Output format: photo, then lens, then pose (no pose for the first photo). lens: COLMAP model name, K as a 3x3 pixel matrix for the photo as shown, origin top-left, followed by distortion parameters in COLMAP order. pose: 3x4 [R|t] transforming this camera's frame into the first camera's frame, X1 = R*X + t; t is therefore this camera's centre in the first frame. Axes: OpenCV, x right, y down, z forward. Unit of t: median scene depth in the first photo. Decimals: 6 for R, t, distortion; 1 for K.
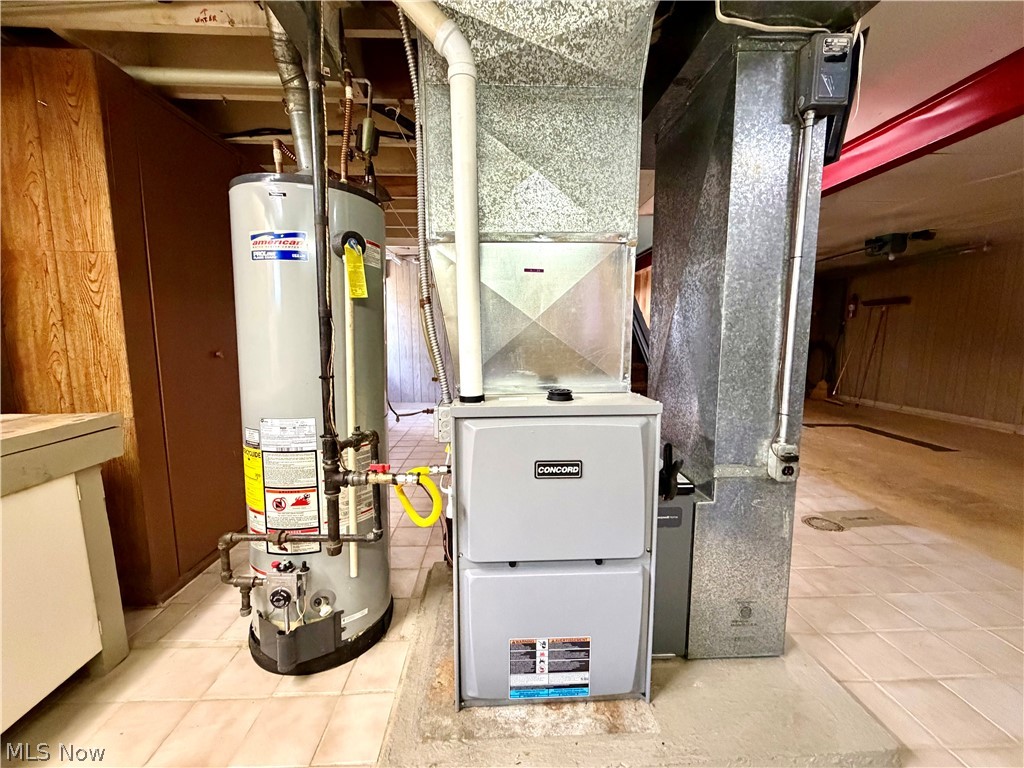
lens RADIAL K [[409.7, 0, 512.7], [0, 409.7, 382.8], [0, 0, 1]] dist [-0.002211, 0.000864]
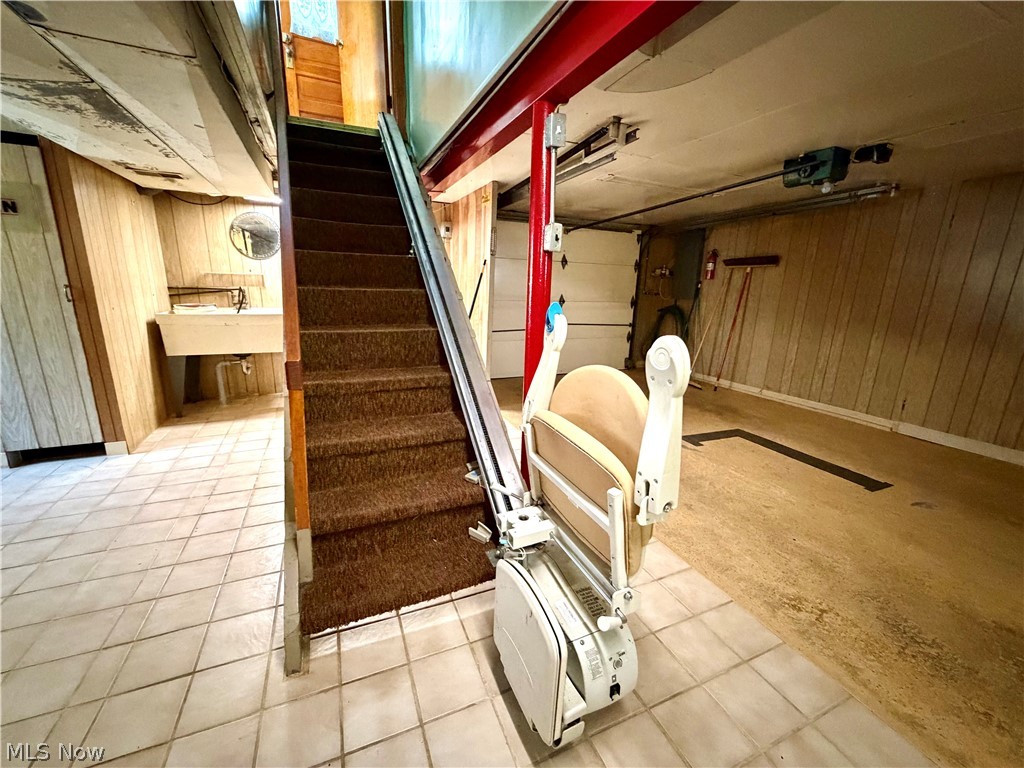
lens RADIAL K [[409.7, 0, 510.0], [0, 409.7, 385.6], [0, 0, 1]] dist [-0.002211, 0.000864]
pose [[0.931224, -0.065479, 0.358518, 0.159658], [0.019487, 0.991266, 0.130426, -0.068705], [-0.363927, -0.114469, 0.924367, 0.395676]]
